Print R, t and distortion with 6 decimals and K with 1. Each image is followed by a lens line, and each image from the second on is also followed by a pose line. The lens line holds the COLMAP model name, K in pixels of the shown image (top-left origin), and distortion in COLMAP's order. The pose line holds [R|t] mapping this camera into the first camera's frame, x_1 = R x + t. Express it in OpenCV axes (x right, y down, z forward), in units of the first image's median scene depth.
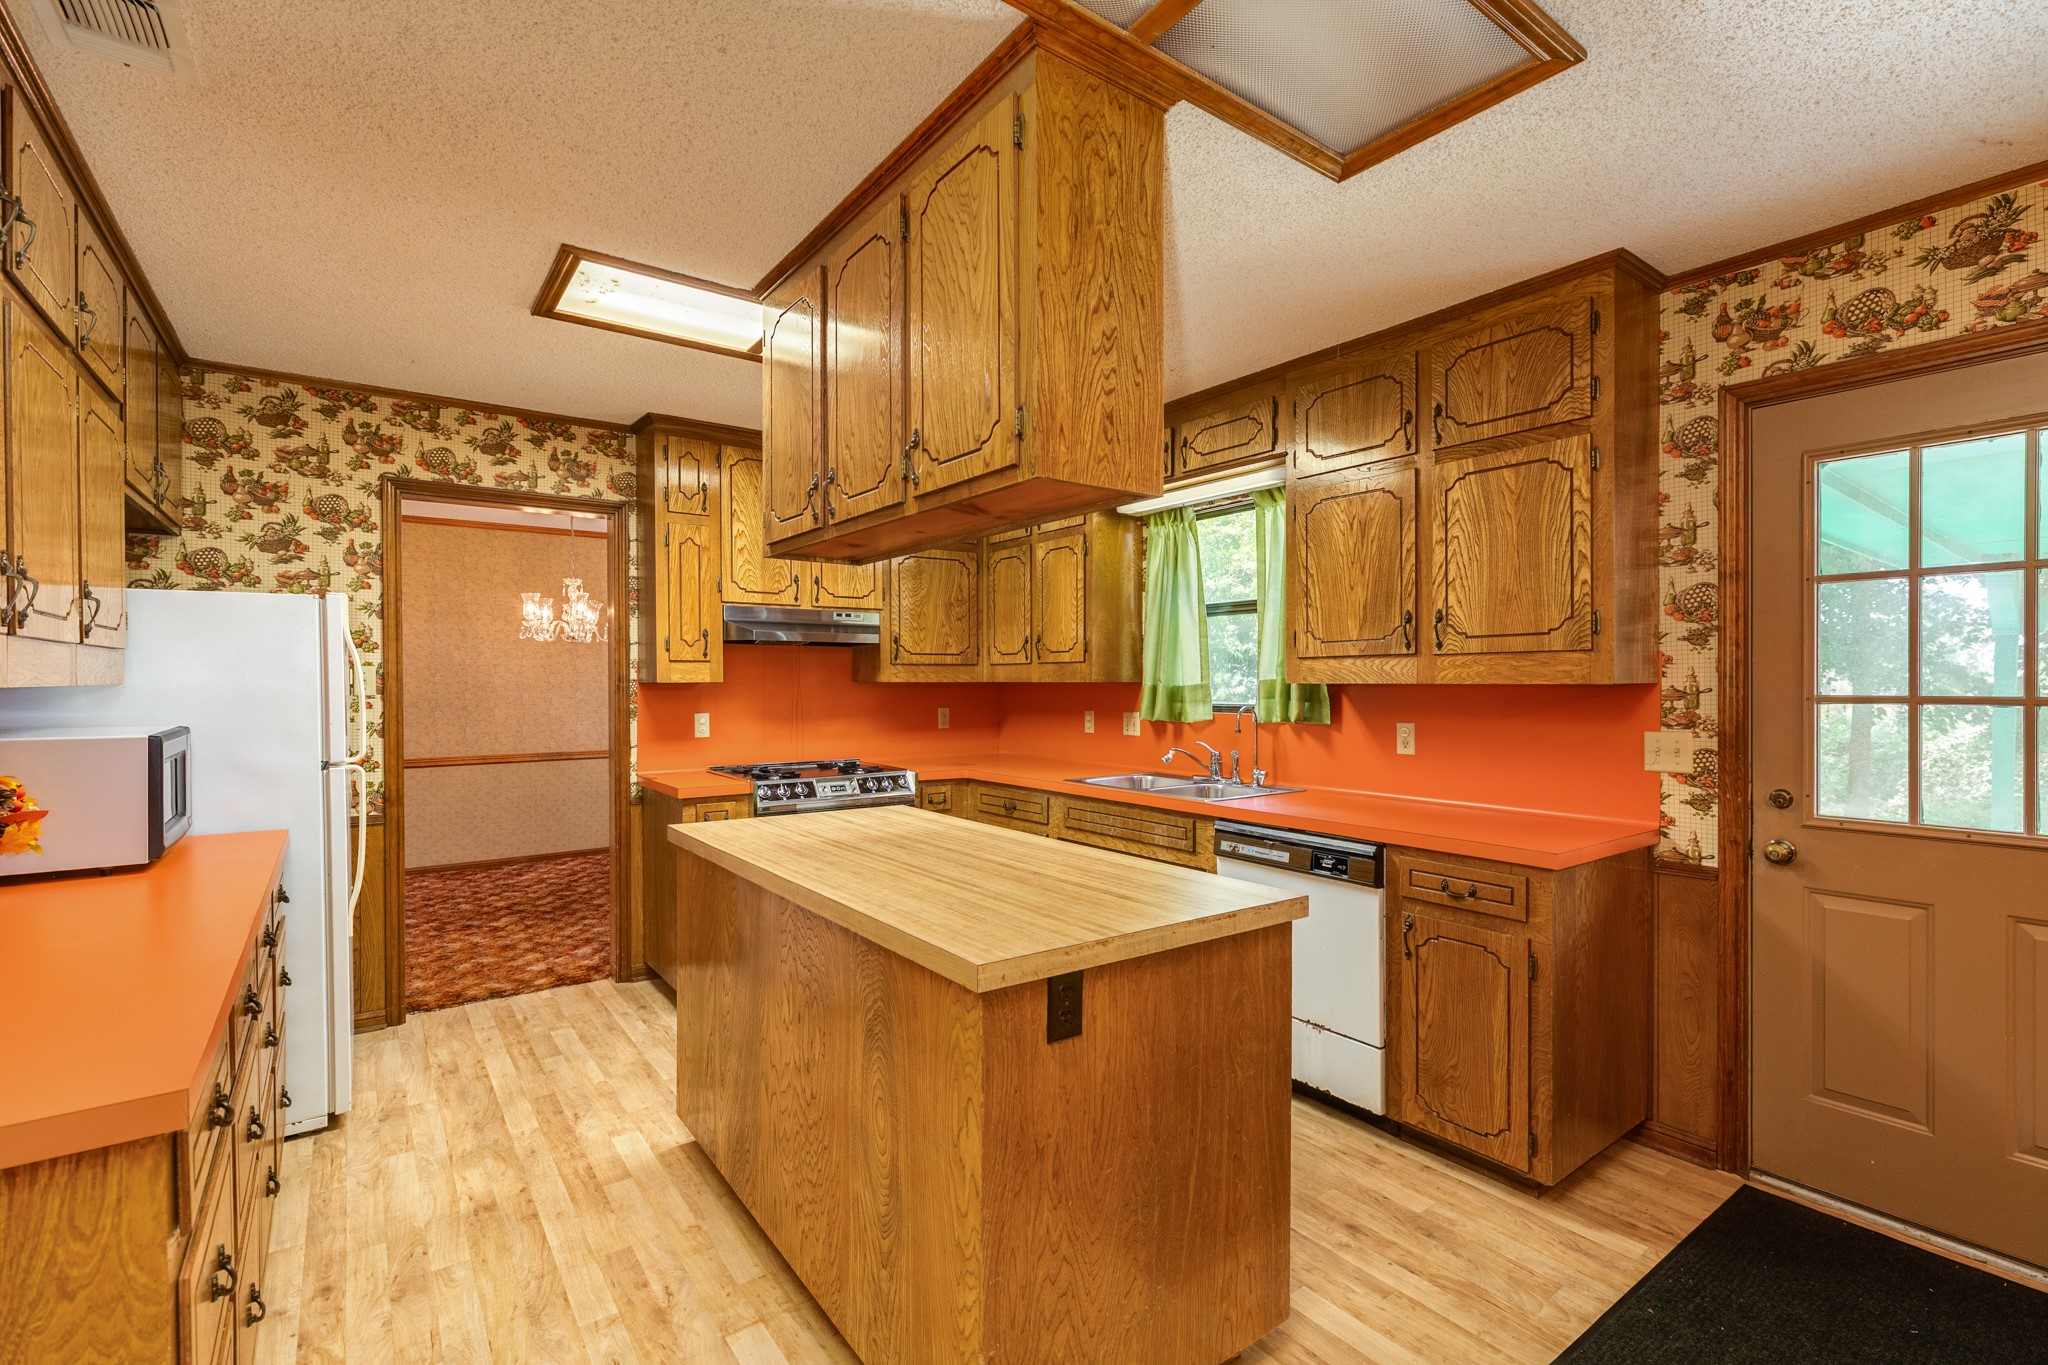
lens RADIAL K [[908.9, 0, 1022.0], [0, 908.9, 687.5], [0, 0, 1]] dist [0.006552, -0.000910]
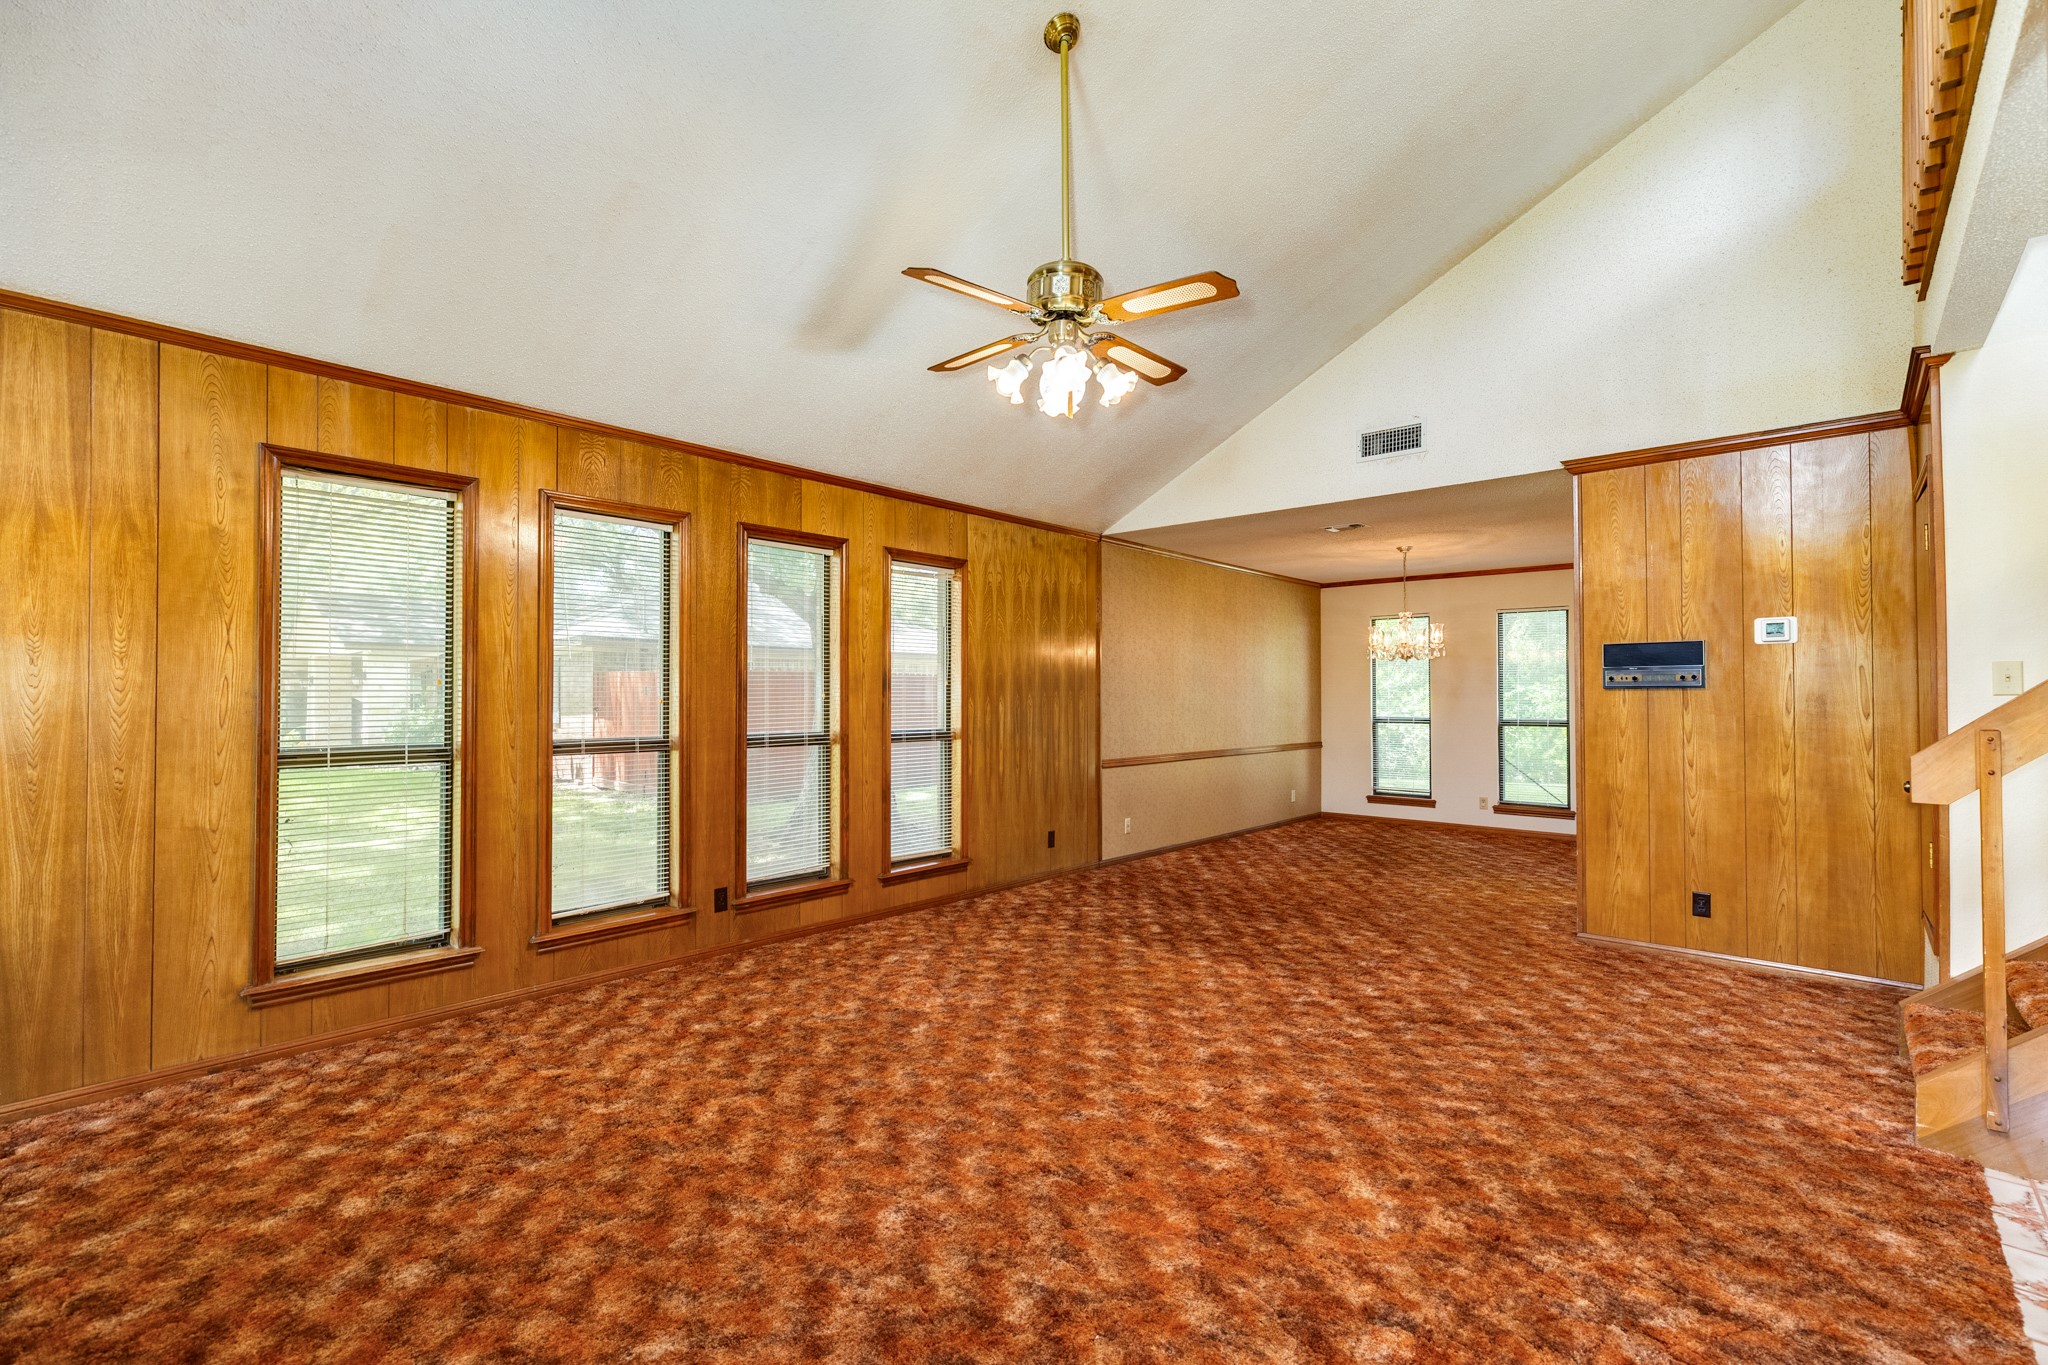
lens RADIAL K [[908.9, 0, 1028.4], [0, 908.9, 690.3], [0, 0, 1]] dist [0.006552, -0.000910]
pose [[0.977331, 0.004734, 0.211664, -1.179143], [-0.001006, 0.999843, -0.017718, 0.016245], [-0.211715, 0.017103, 0.977182, -0.156746]]
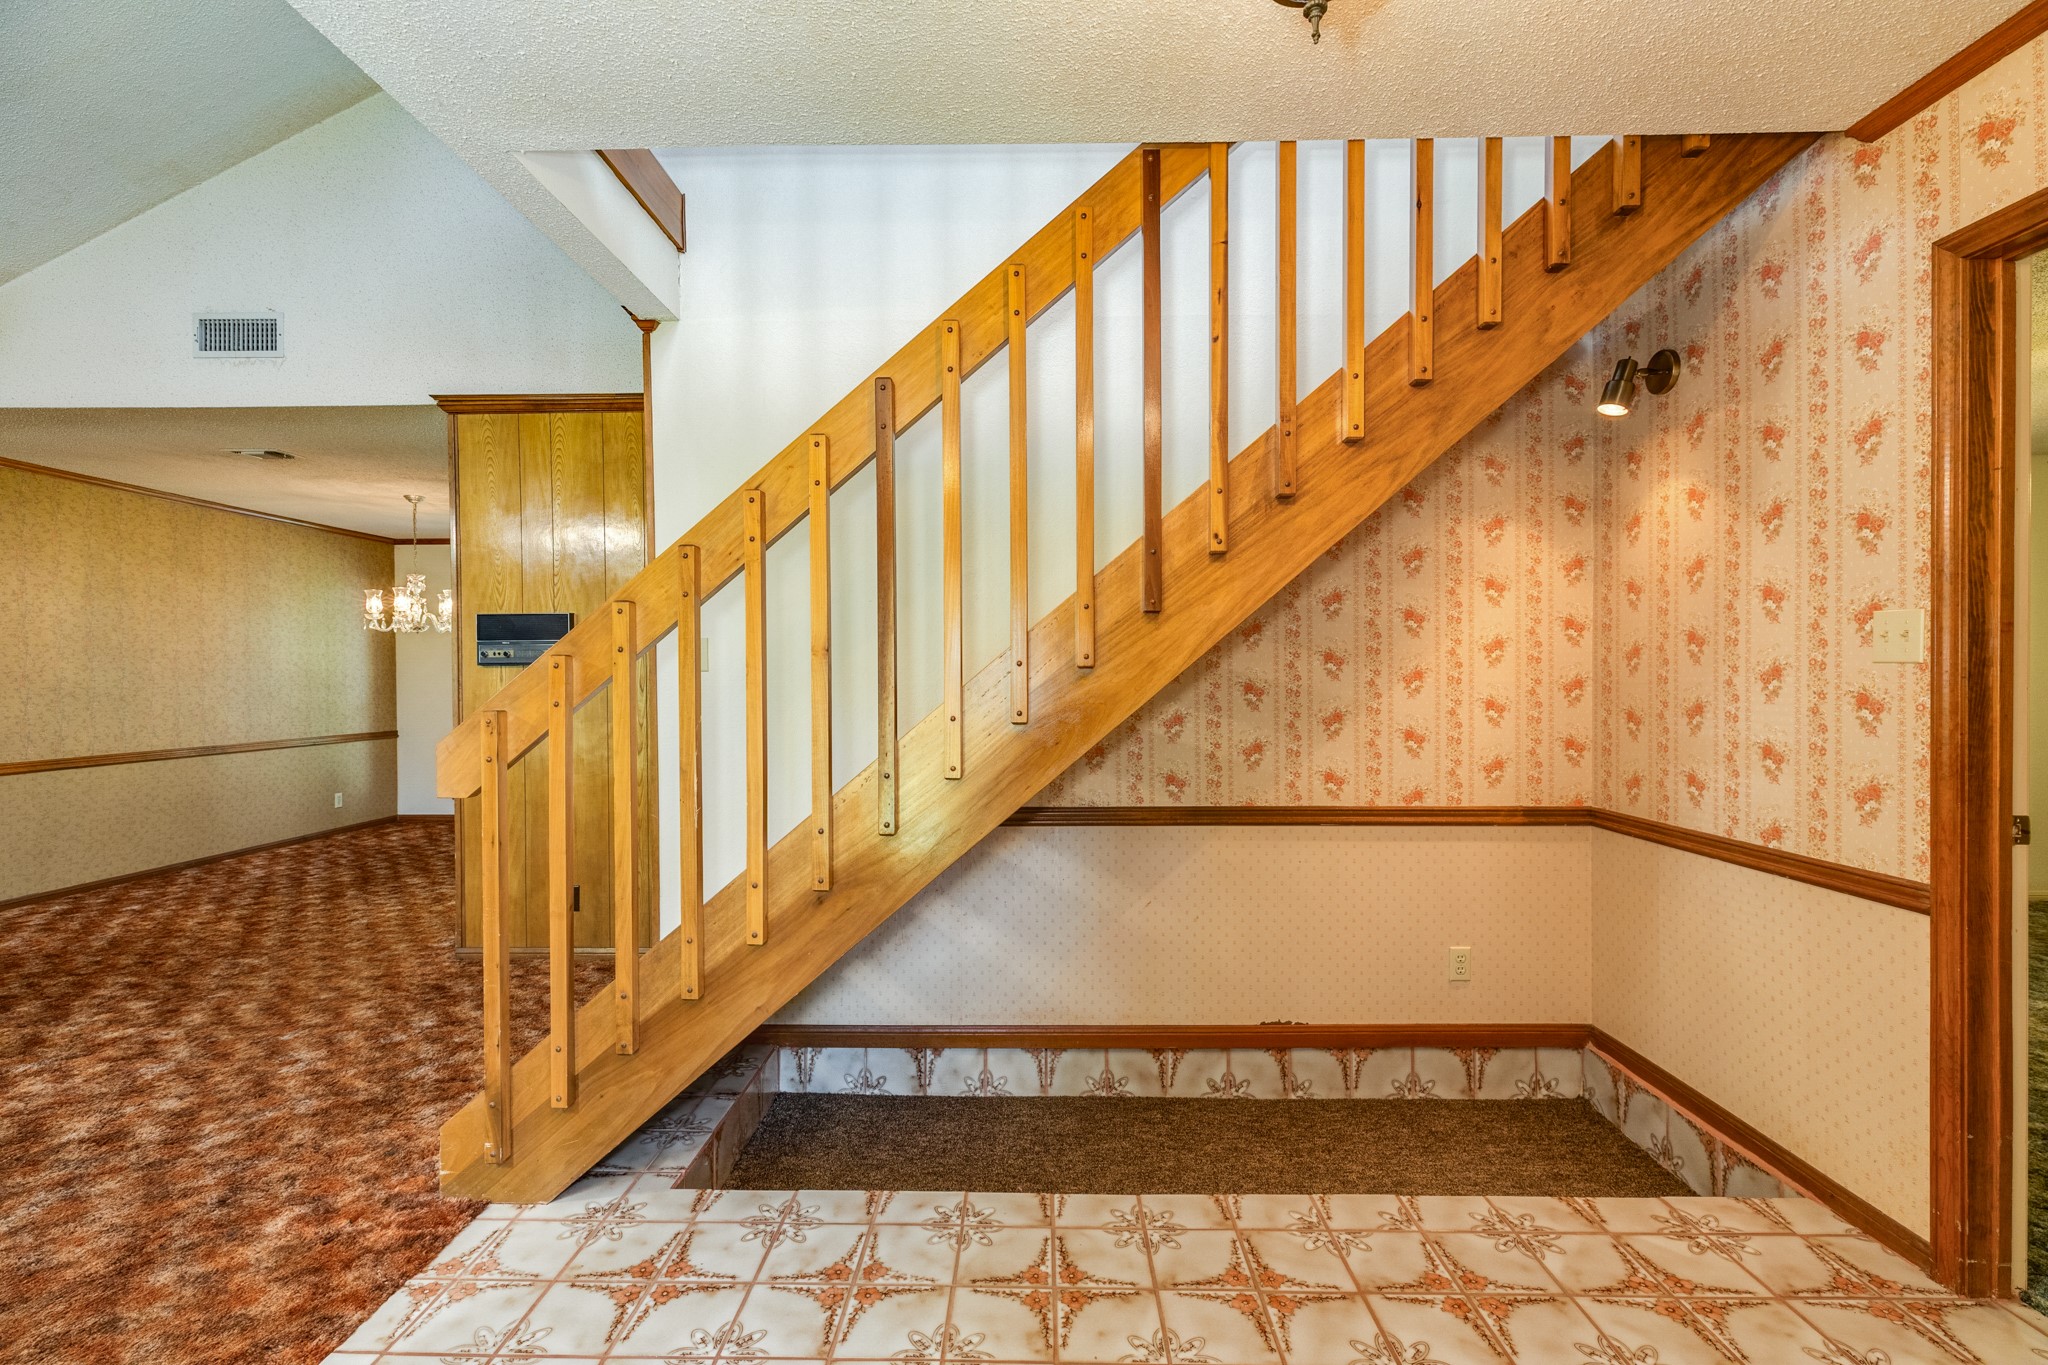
lens RADIAL K [[908.9, 0, 1016.8], [0, 908.9, 688.9], [0, 0, 1]] dist [0.006552, -0.000910]
pose [[0.608559, -0.010875, 0.793434, -0.838053], [0.009813, 0.999933, 0.006179, 0.017745], [-0.793448, 0.004025, 0.608625, -0.226817]]
